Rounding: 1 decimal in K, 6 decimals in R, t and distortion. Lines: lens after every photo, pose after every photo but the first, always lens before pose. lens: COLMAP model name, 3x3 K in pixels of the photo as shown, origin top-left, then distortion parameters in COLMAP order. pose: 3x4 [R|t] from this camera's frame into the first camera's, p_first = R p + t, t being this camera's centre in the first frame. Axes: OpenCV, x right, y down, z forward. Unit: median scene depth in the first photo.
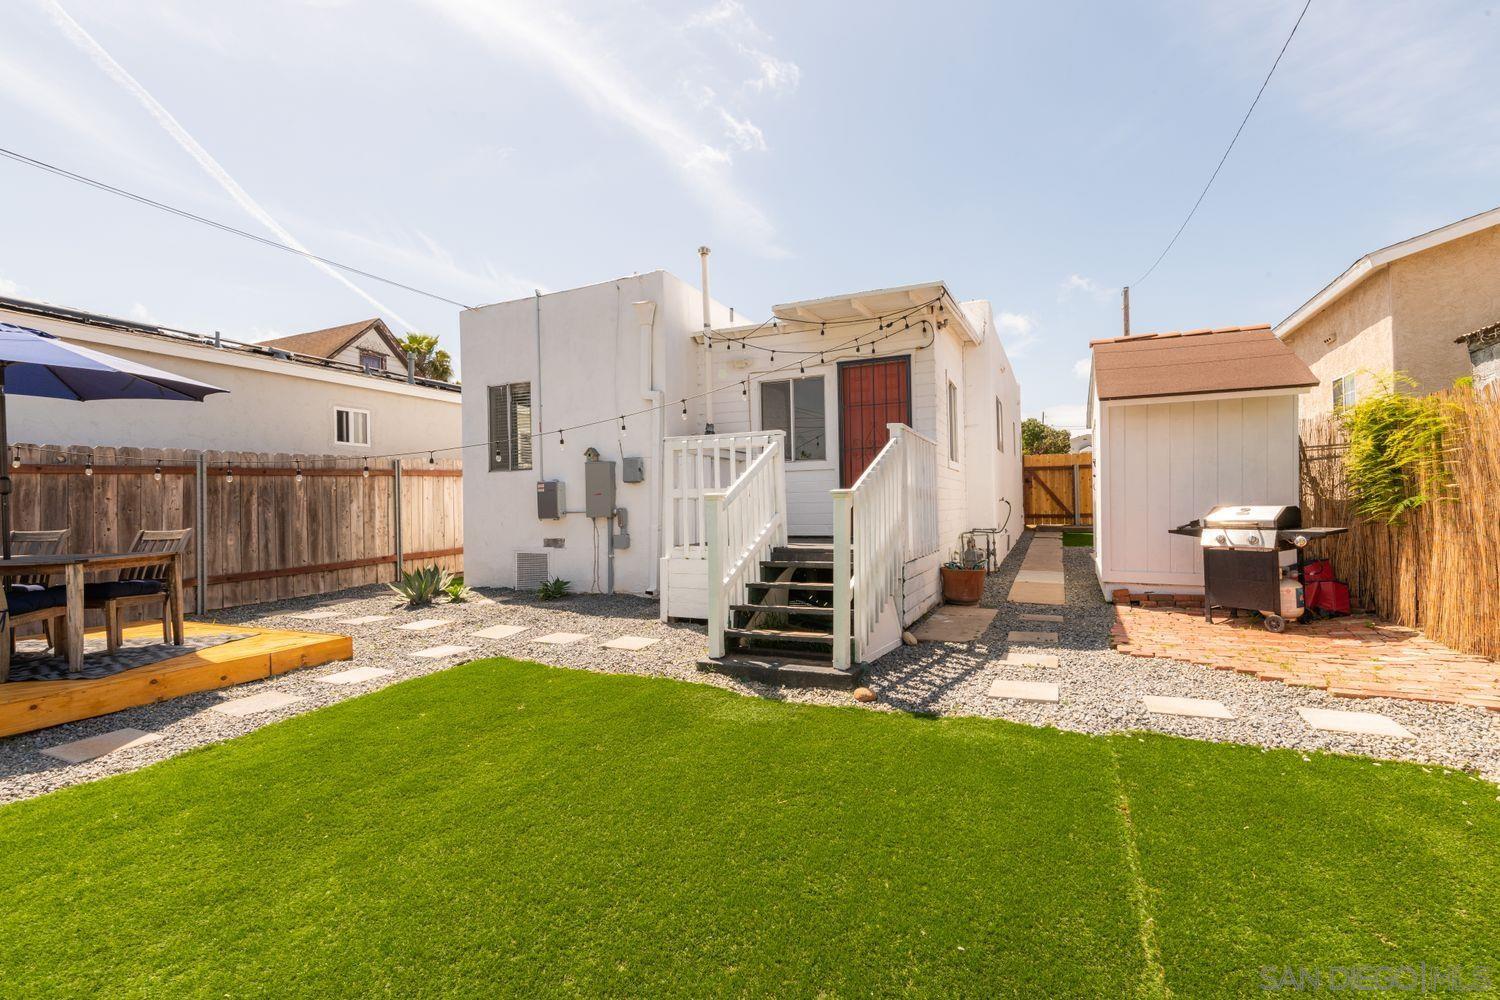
lens RADIAL K [[655.3, 0, 755.1], [0, 655.3, 497.1], [0, 0, 1]] dist [0.002345, -0.000249]
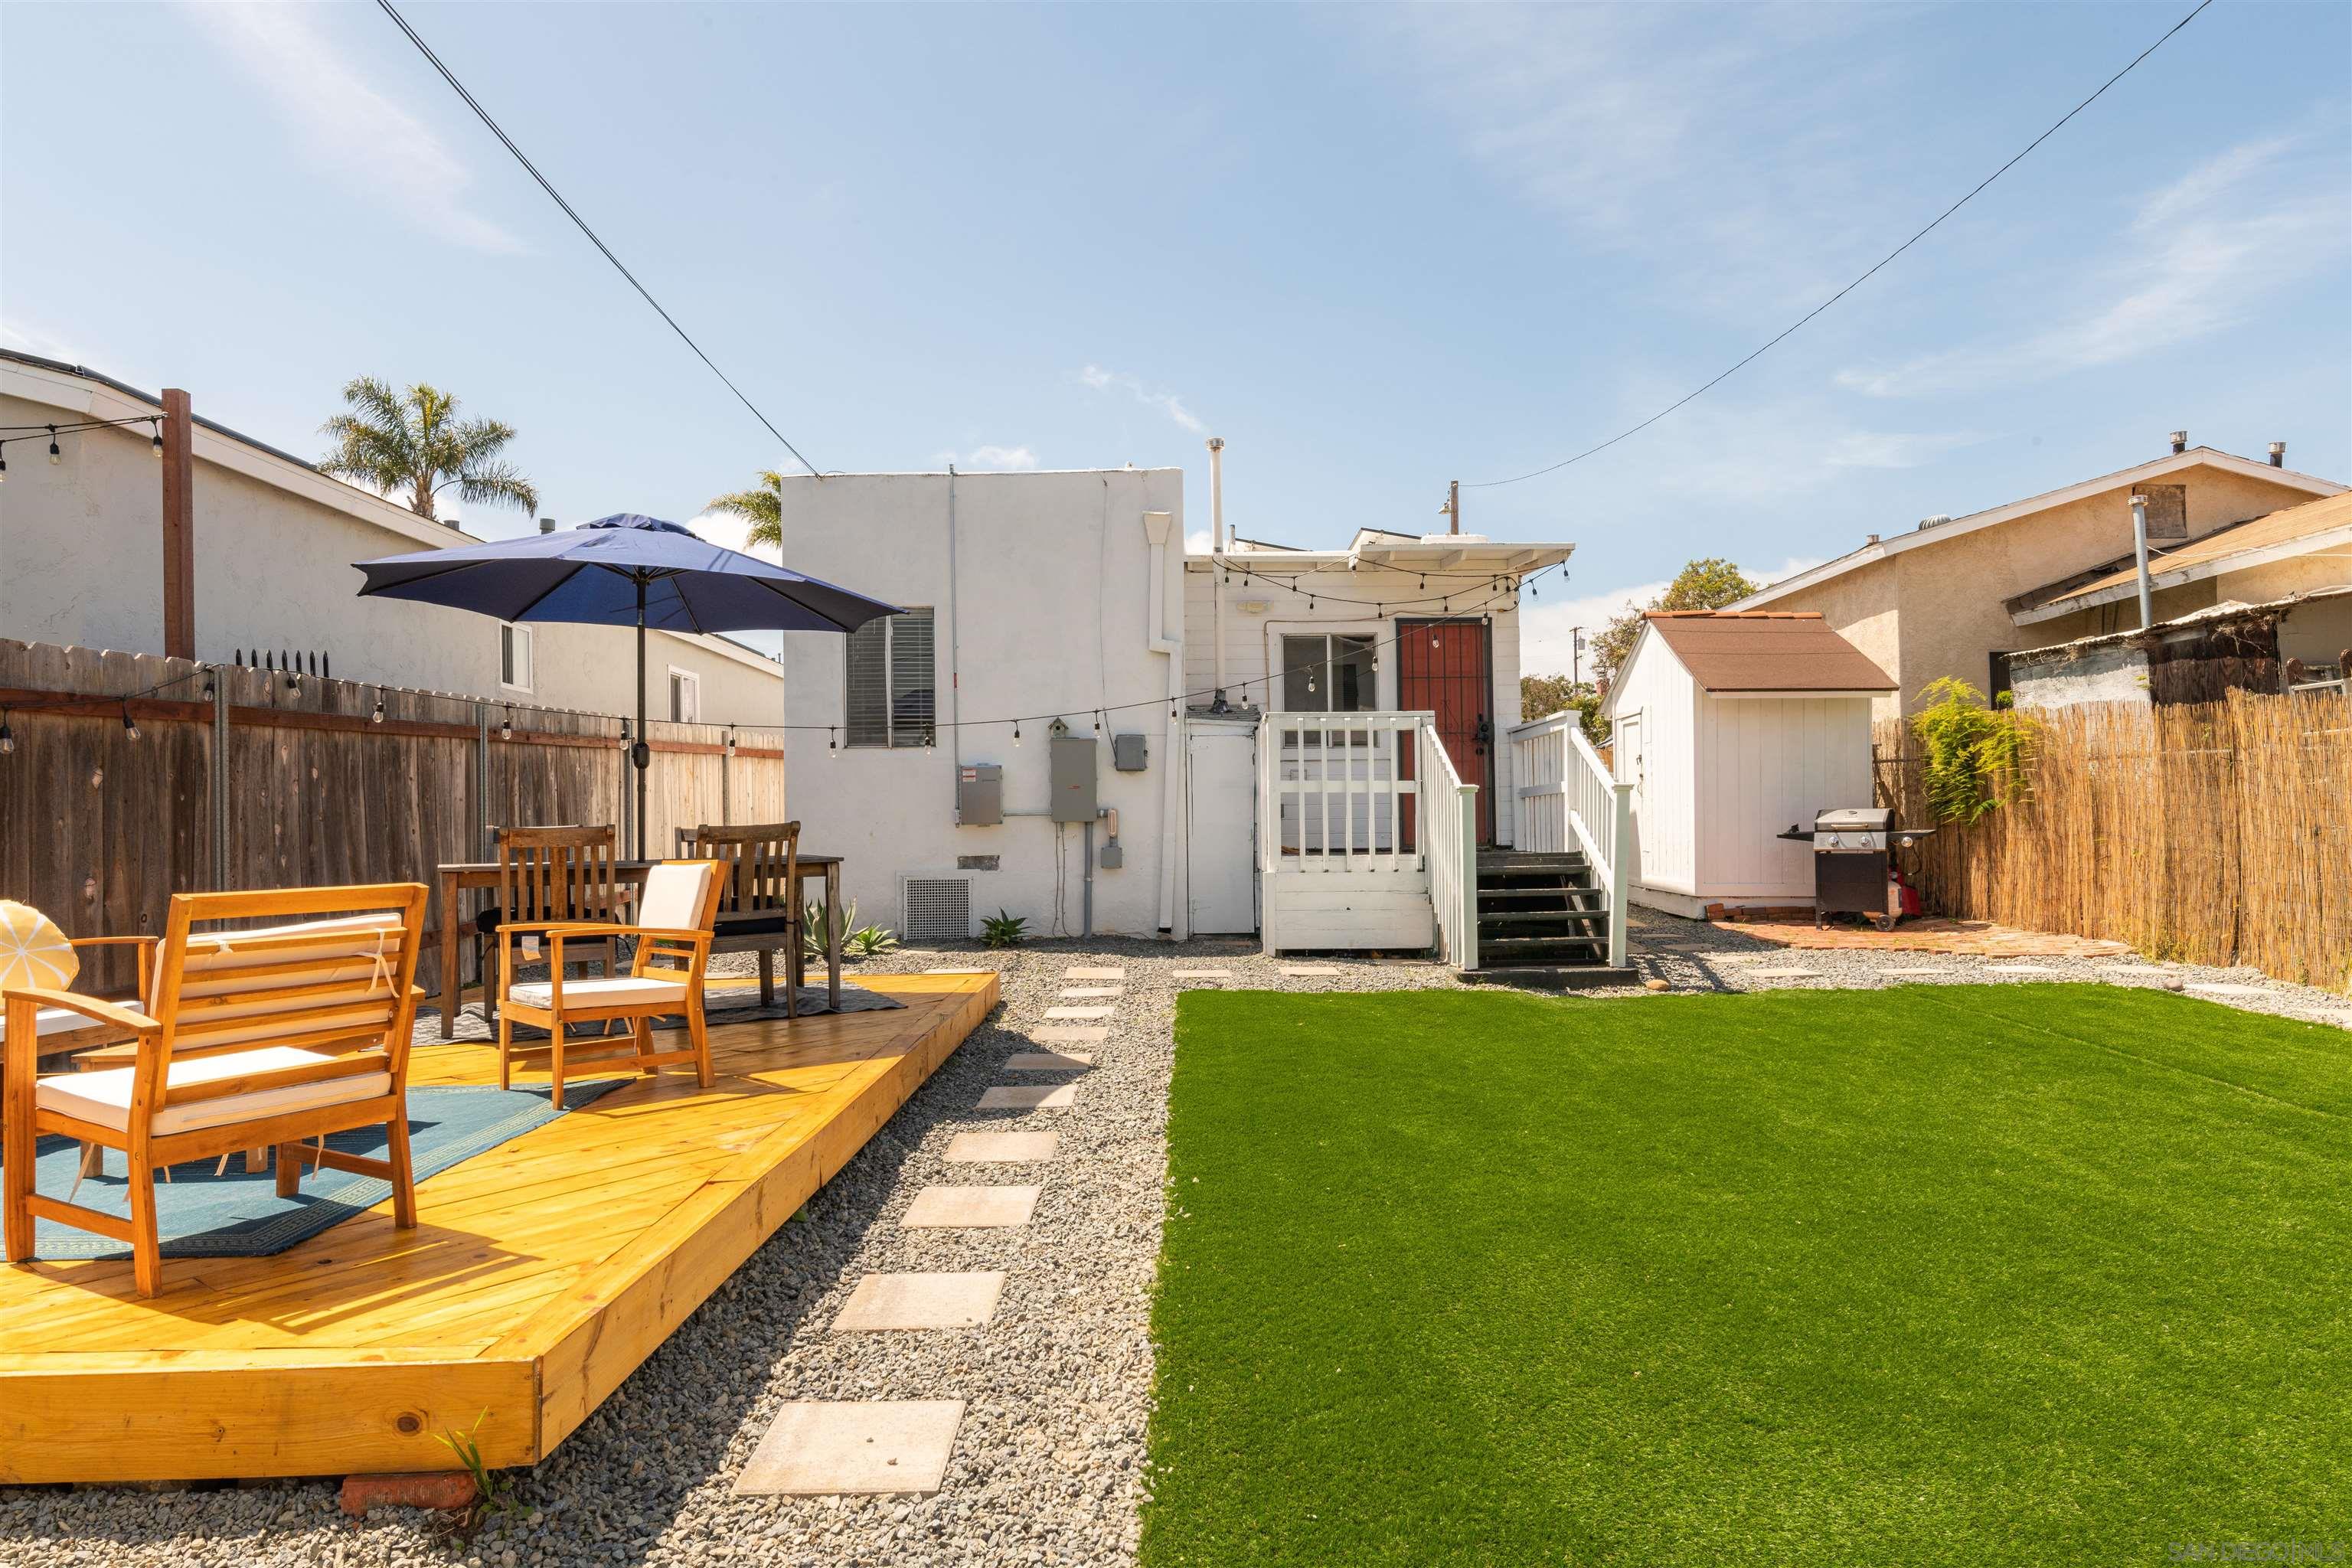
lens RADIAL K [[1393.7, 0, 1175.3], [0, 1393.7, 800.2], [0, 0, 1]] dist [-0.000739, 0.000914]
pose [[0.907168, 0.014099, 0.420532, -0.789186], [-0.009653, 0.999873, -0.012700, 0.027219], [-0.420658, 0.007462, 0.907189, -0.355054]]
